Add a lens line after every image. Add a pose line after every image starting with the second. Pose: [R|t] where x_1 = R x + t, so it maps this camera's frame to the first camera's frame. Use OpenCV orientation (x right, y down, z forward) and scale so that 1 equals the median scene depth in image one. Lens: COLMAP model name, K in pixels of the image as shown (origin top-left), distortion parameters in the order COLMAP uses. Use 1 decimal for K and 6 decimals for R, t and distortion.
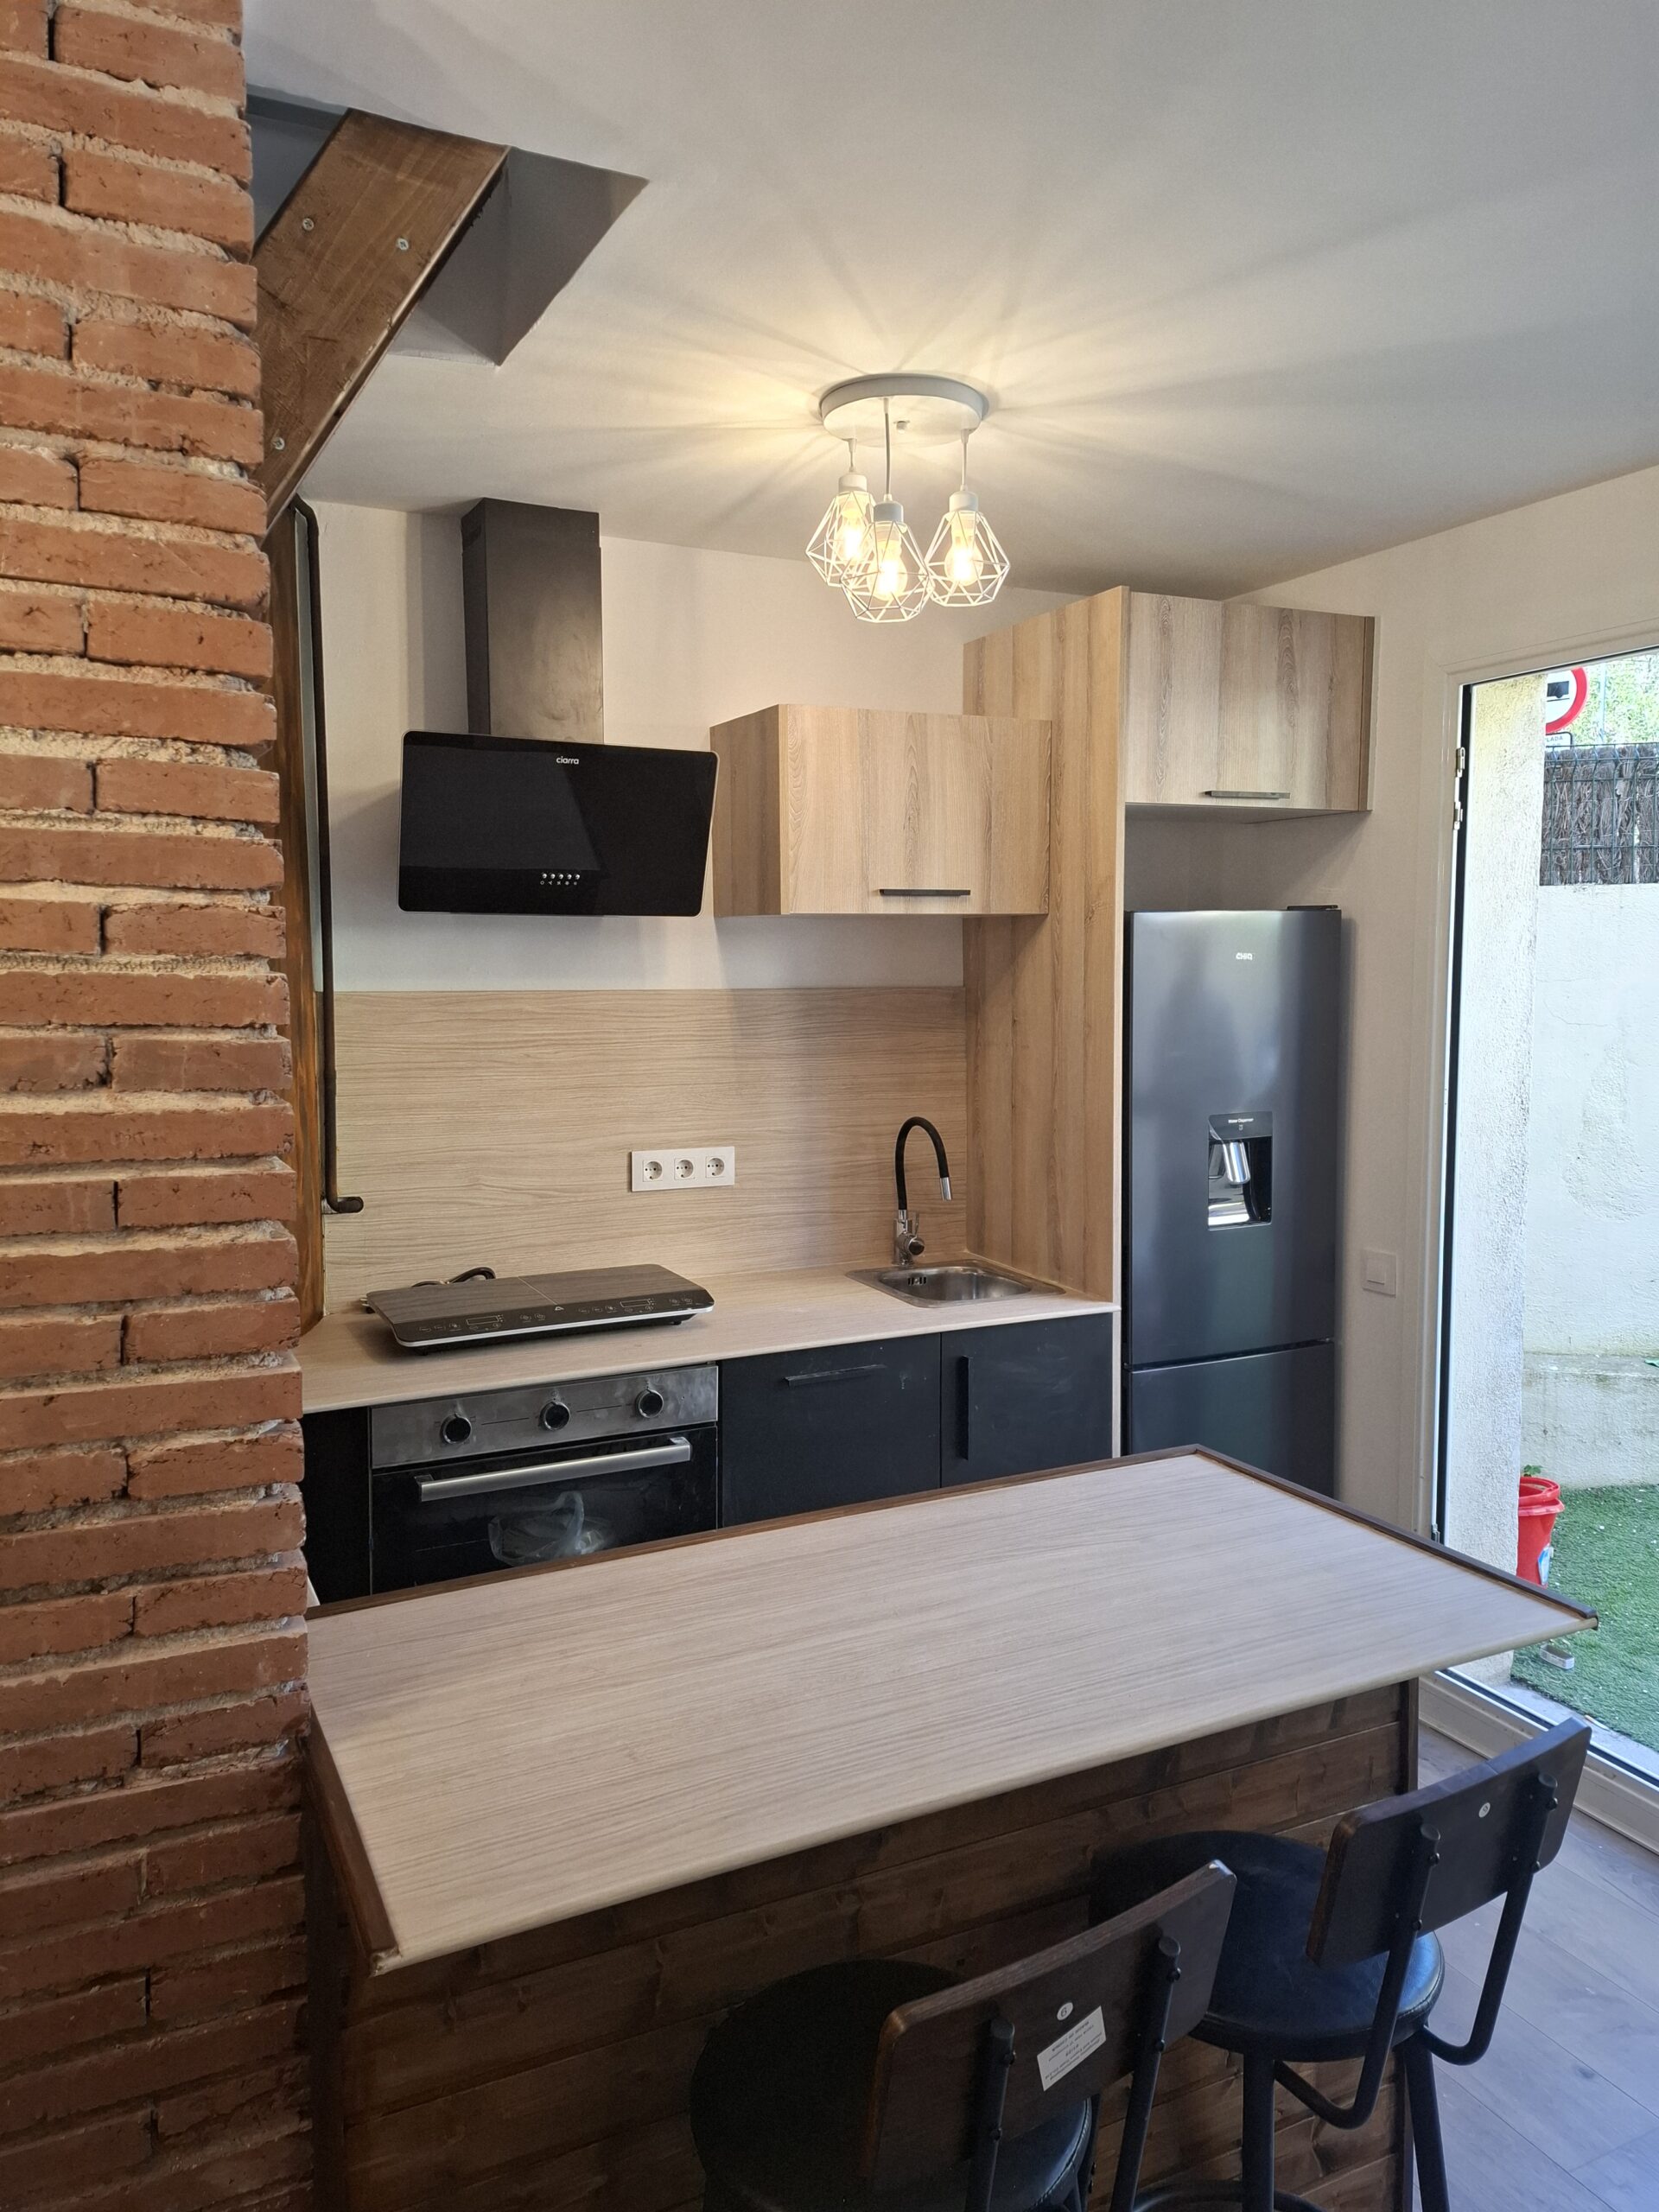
lens RADIAL K [[1518.2, 0, 831.2], [0, 1518.2, 1088.6], [0, 0, 1]] dist [0.120763, -0.156835]
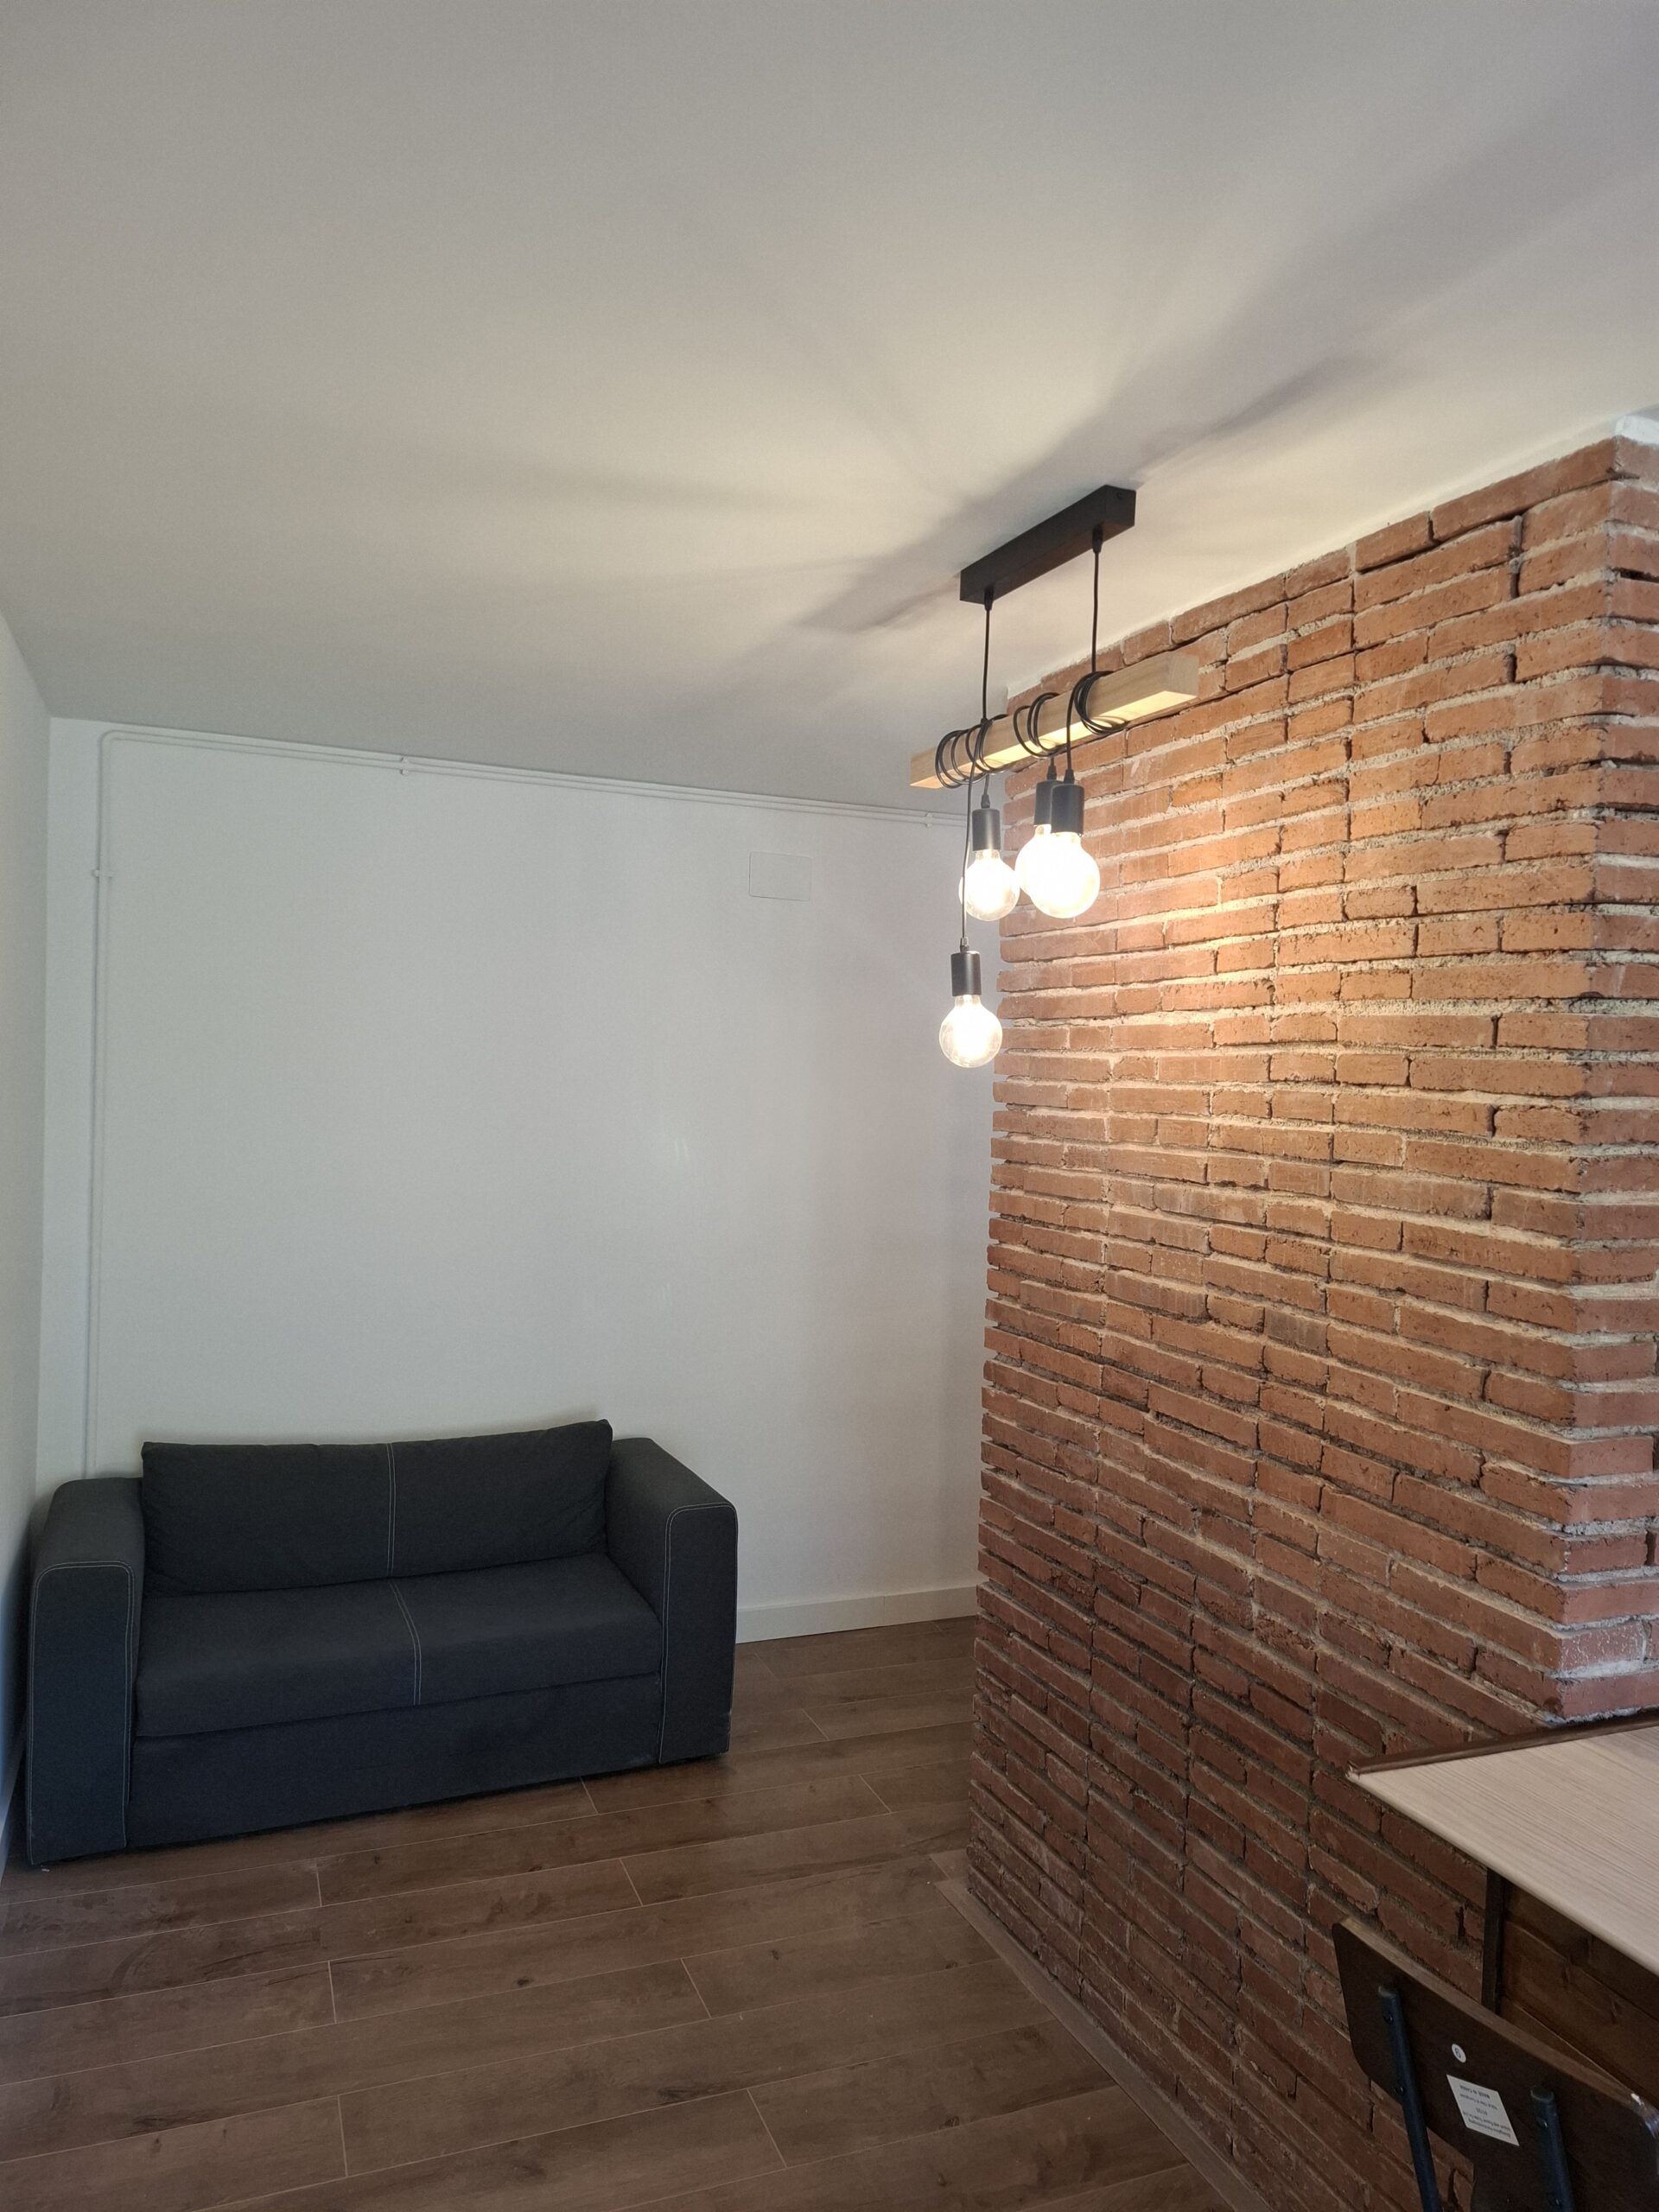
lens RADIAL K [[1518.2, 0, 831.2], [0, 1518.2, 1088.6], [0, 0, 1]] dist [0.120763, -0.156835]
pose [[-0.065581, 0.014221, -0.997746, 1.042498], [-0.118343, 0.992731, 0.021928, -0.081606], [0.990805, 0.119514, -0.063421, 0.386639]]
